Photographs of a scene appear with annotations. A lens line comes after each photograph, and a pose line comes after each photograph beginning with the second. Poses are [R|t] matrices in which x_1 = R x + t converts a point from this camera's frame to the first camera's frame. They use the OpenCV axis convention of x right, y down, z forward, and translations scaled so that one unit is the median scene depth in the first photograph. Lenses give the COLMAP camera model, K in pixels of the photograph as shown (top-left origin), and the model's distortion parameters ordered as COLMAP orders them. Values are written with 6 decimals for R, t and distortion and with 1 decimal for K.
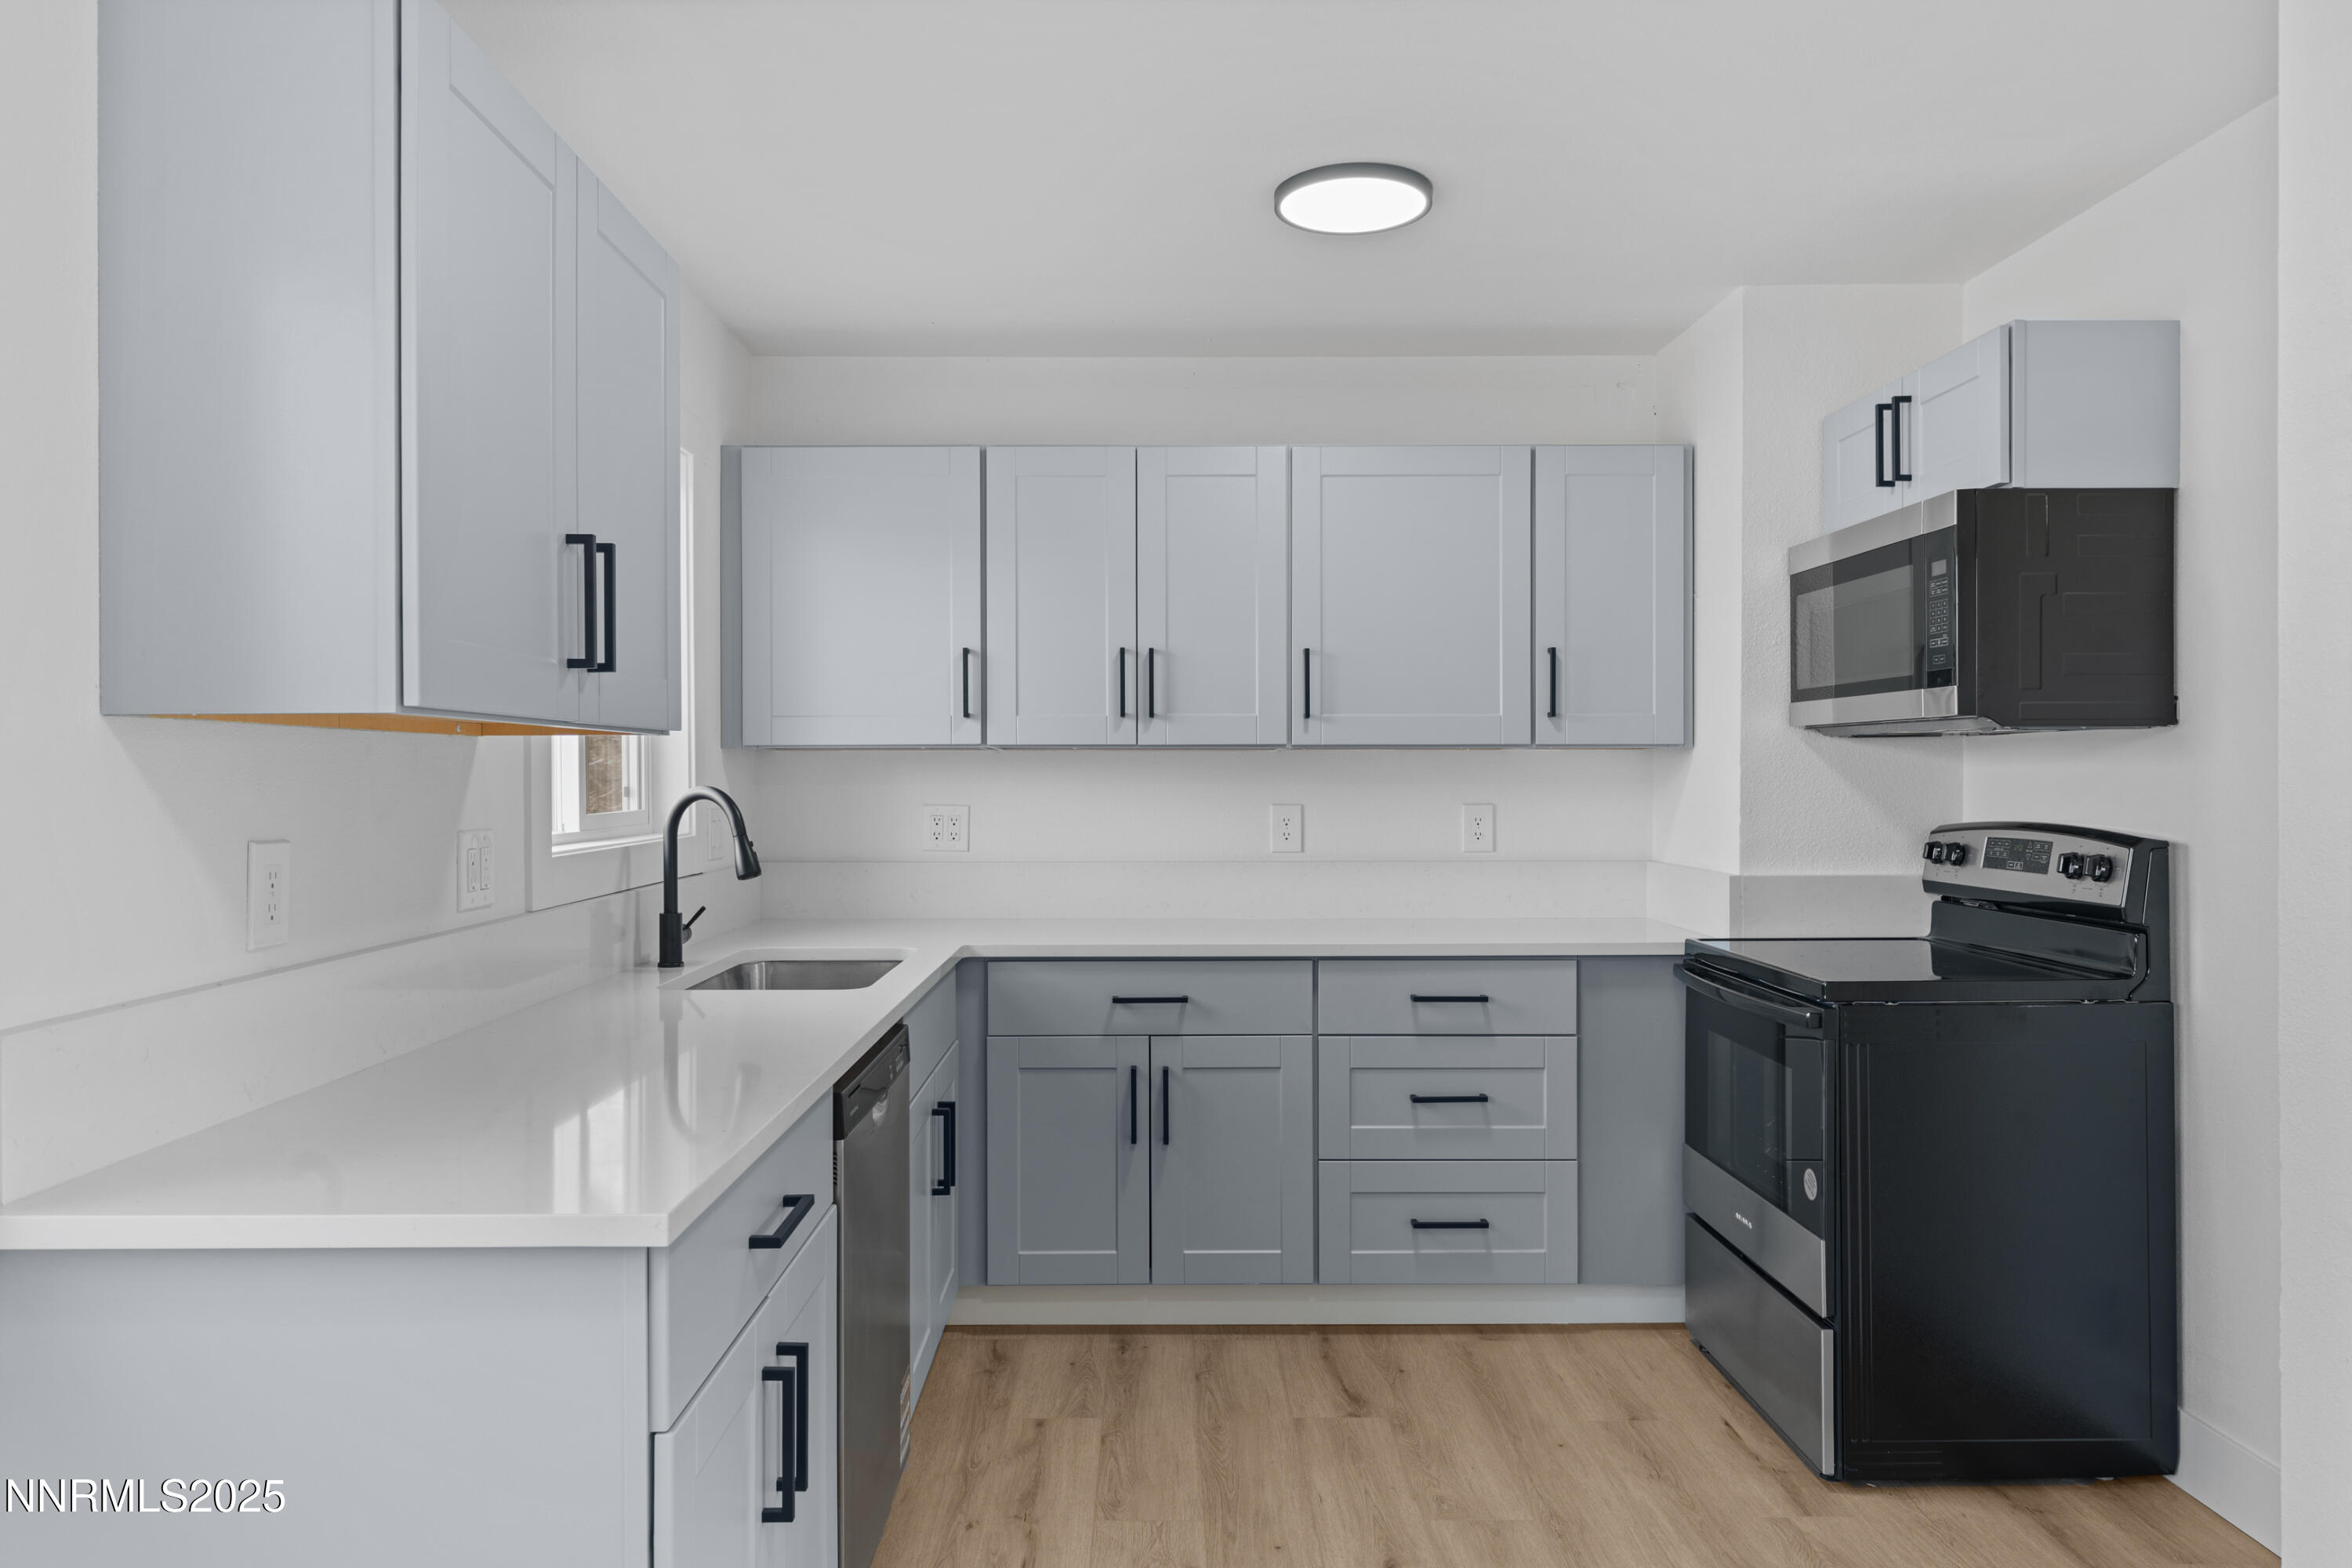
lens RADIAL K [[1571.7, 0, 1176.0], [0, 1571.7, 784.0], [0, 0, 1]] dist [0.006961, 0.003149]
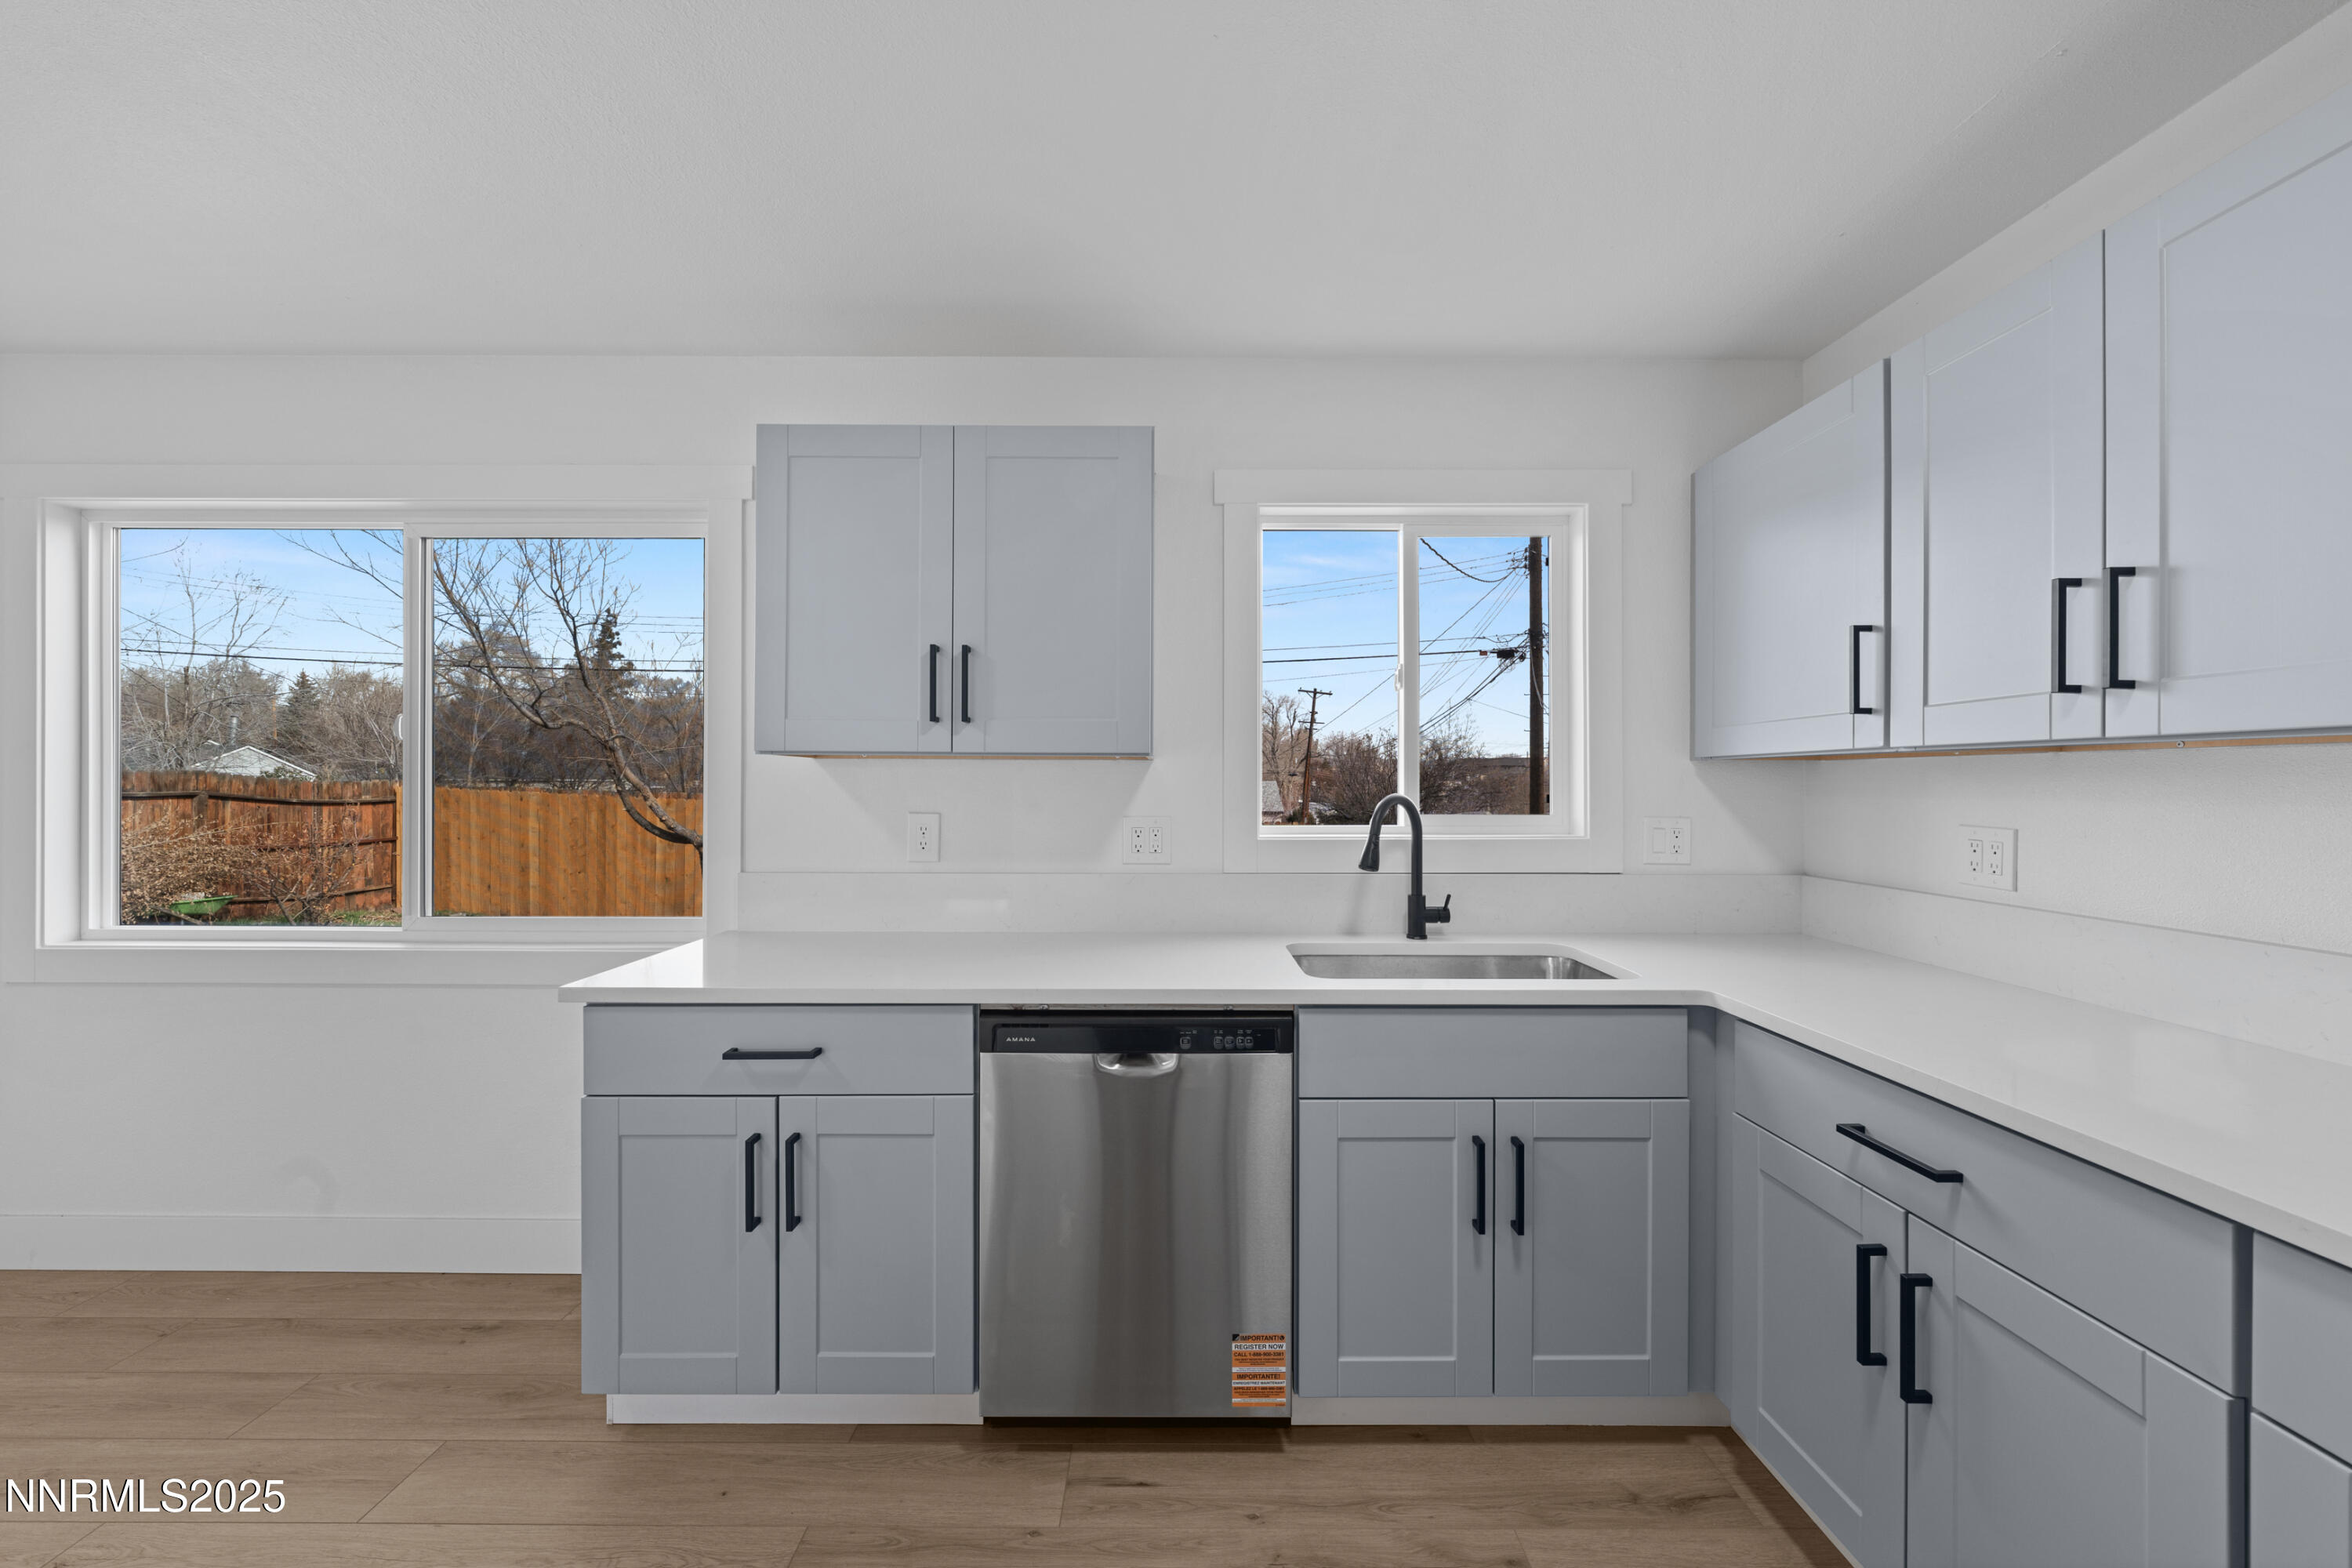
lens RADIAL K [[875.0, 0, 1176.0], [0, 875.0, 784.0], [0, 0, 1]] dist [0.000407, 0.000027]
pose [[-0.002888, 0.002924, -0.999992, 0.328601], [-0.014957, 0.999884, 0.002967, -0.003666], [0.999884, 0.014966, -0.002844, 0.713994]]
